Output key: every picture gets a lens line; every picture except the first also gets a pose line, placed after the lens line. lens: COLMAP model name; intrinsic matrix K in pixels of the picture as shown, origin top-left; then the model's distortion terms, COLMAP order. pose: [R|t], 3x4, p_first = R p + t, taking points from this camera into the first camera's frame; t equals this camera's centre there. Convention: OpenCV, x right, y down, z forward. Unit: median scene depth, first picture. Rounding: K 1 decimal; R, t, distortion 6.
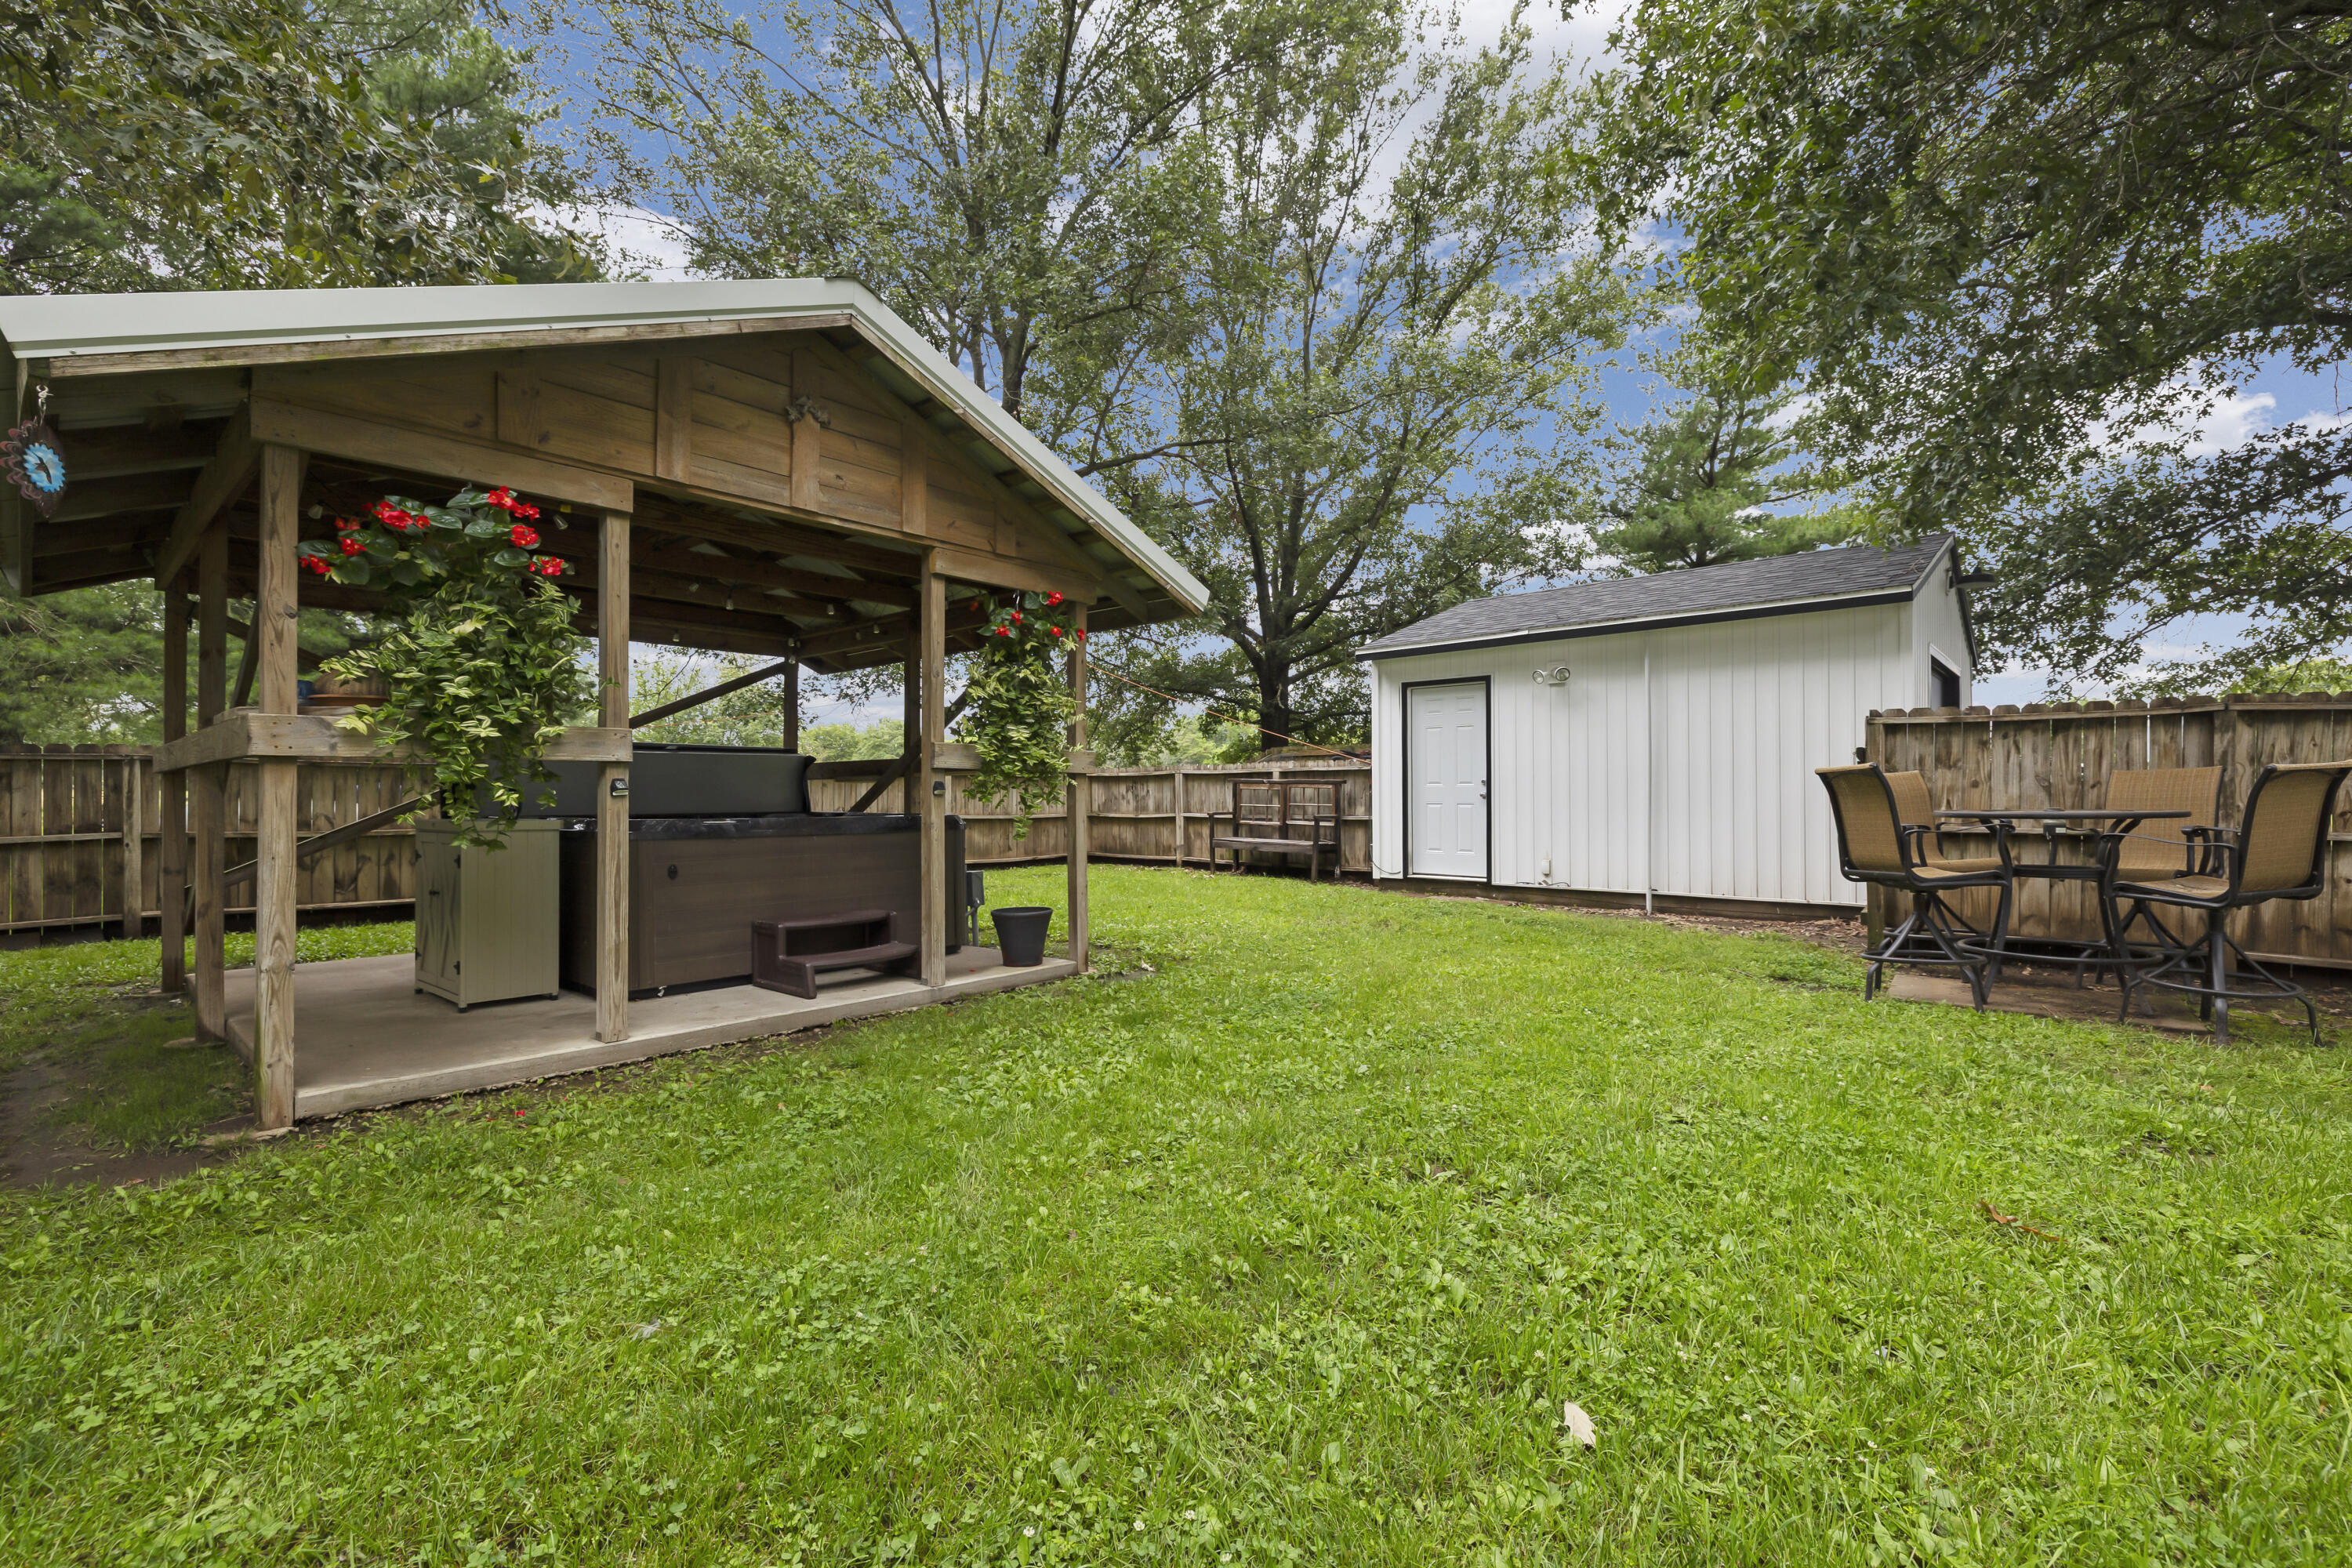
lens RADIAL K [[1009.6, 0, 1173.6], [0, 1009.6, 792.3], [0, 0, 1]] dist [0.000299, 0.000013]
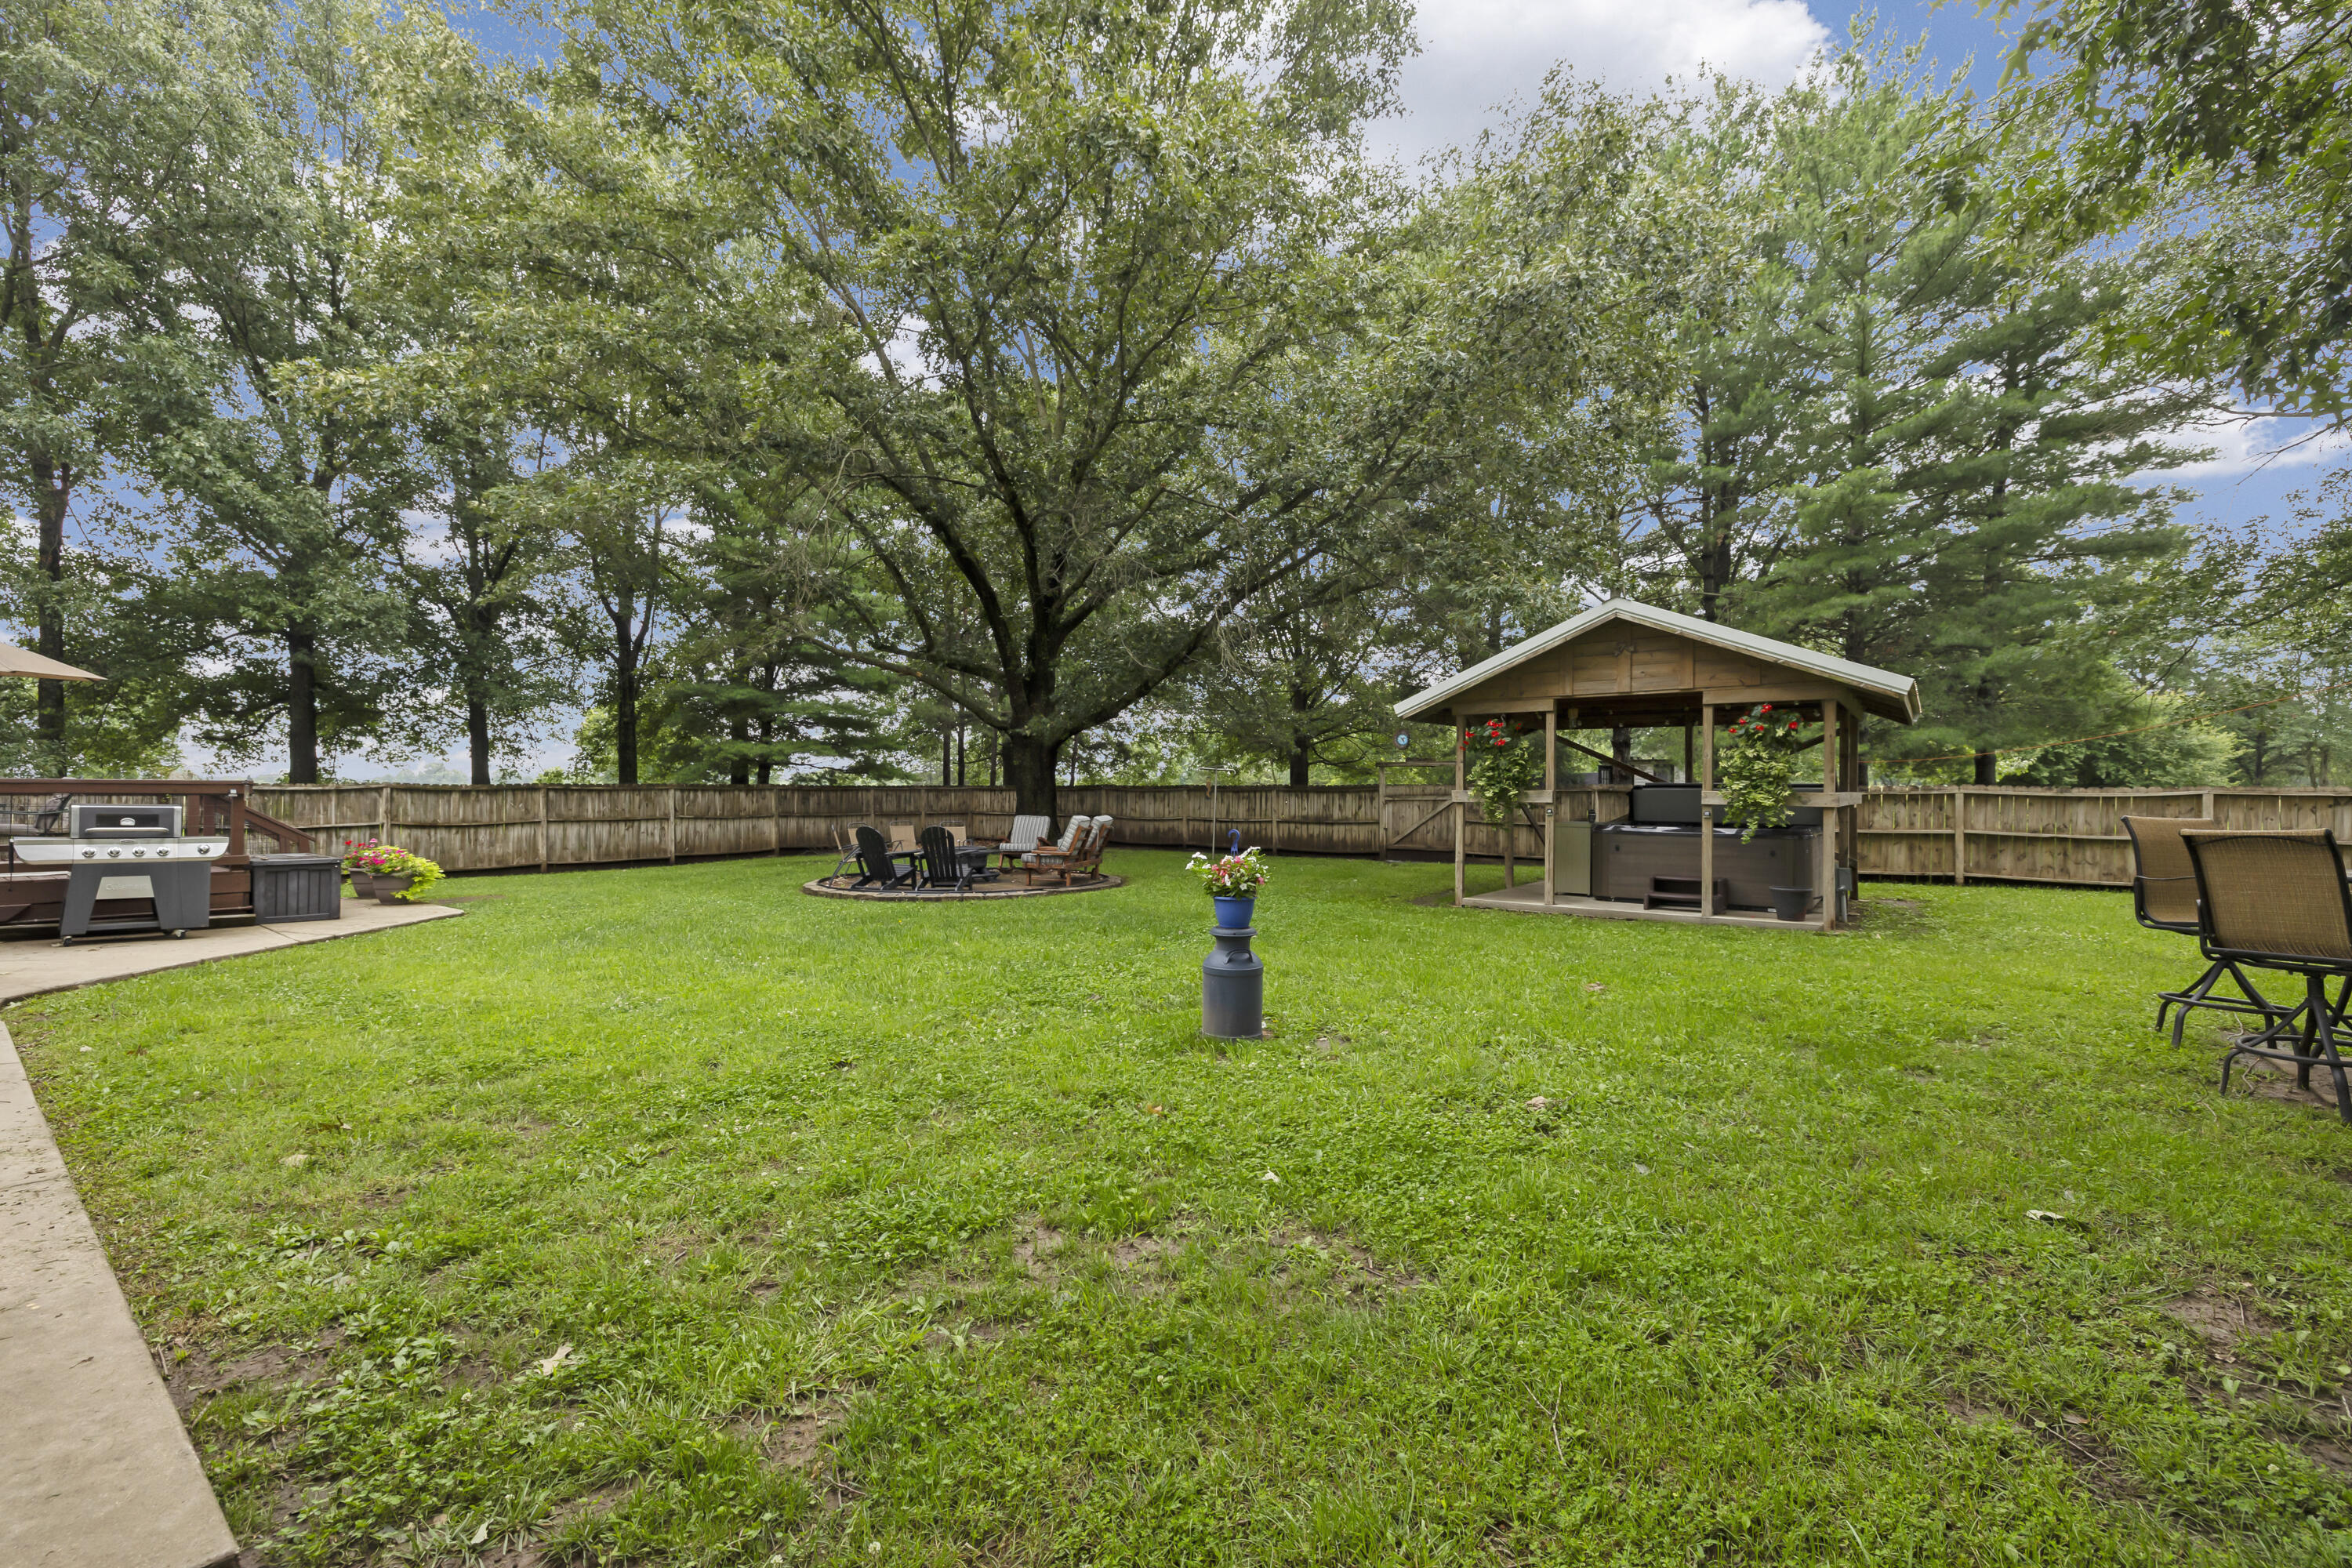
lens RADIAL K [[1009.6, 0, 1173.6], [0, 1009.6, 792.3], [0, 0, 1]] dist [0.000299, 0.000013]
pose [[0.052929, 0.006434, -0.998578, 2.077583], [-0.002498, 0.999977, 0.006310, -0.071589], [0.998595, 0.002161, 0.052944, -0.156338]]
